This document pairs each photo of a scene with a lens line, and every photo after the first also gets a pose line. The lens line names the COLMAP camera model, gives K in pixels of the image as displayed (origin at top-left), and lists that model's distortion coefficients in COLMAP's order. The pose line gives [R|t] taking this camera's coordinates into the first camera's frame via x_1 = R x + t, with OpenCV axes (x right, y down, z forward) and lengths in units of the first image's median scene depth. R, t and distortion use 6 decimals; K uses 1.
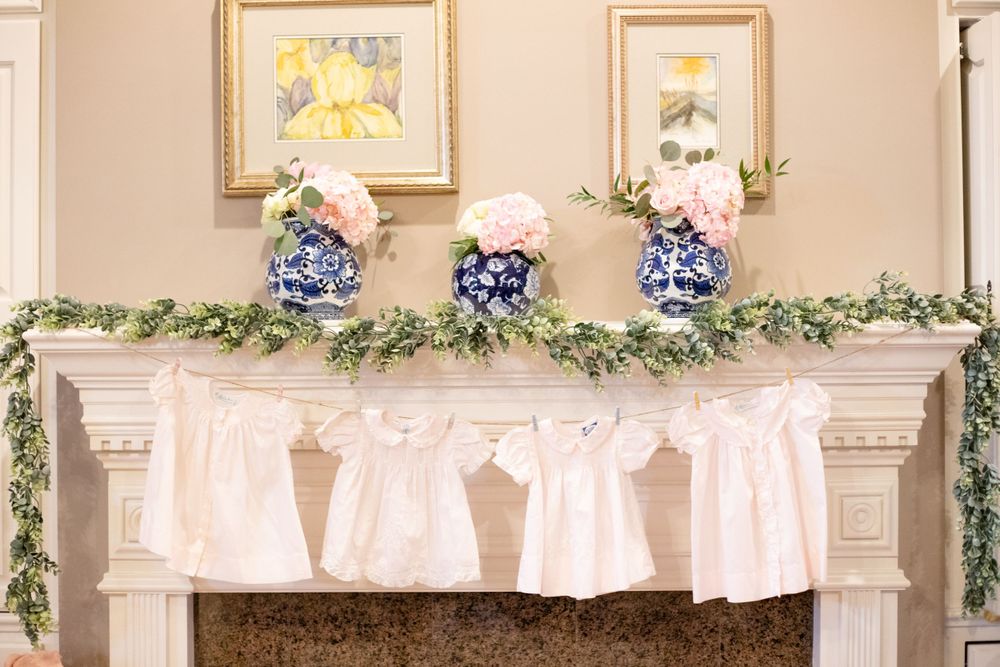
lens RADIAL K [[1499.2, 0, 495.0], [0, 1499.2, 327.0], [0, 0, 1]] dist [0.001513, 0.000000]
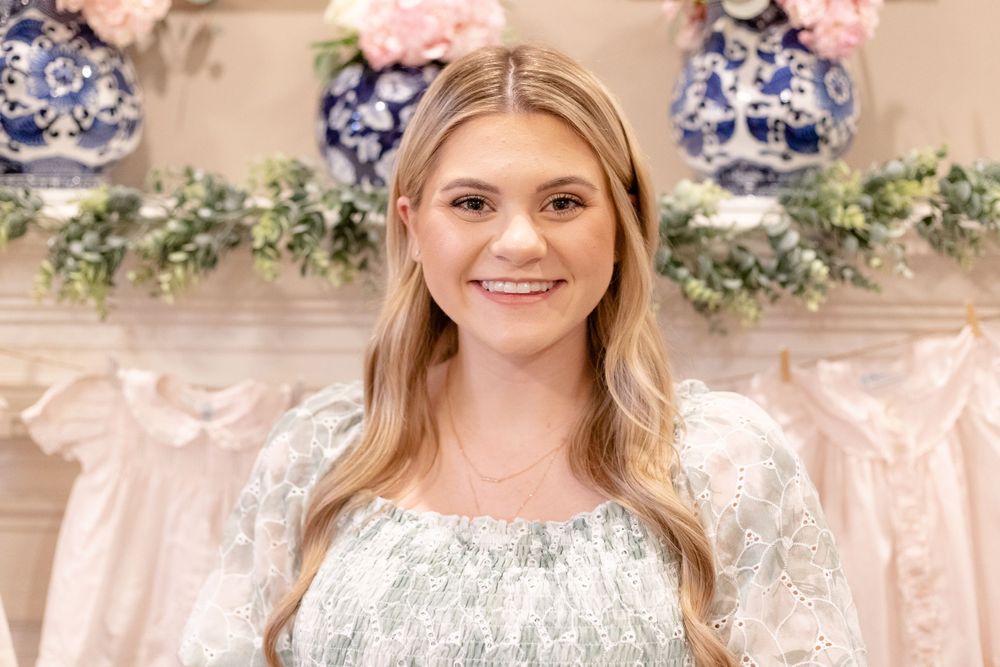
lens RADIAL K [[1499.2, 0, 498.1], [0, 1499.2, 331.2], [0, 0, 1]] dist [0.001513, 0.000000]
pose [[0.999798, 0.017171, -0.010465, 0.042623], [-0.016080, 0.995187, 0.096665, -0.008882], [0.012075, -0.096477, 0.995262, 0.491304]]
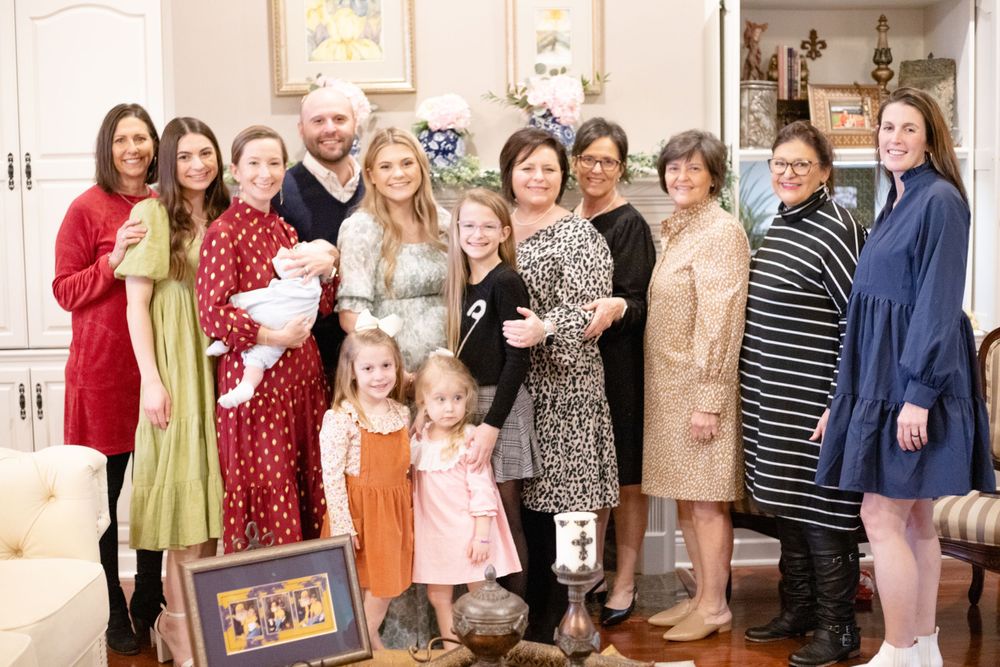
lens RADIAL K [[1499.2, 0, 497.0], [0, 1499.2, 324.6], [0, 0, 1]] dist [0.001513, 0.000000]
pose [[0.999620, -0.010812, 0.025371, 0.021453], [0.008187, 0.994815, 0.101373, -0.000874], [-0.026335, -0.101127, 0.994525, -0.742829]]
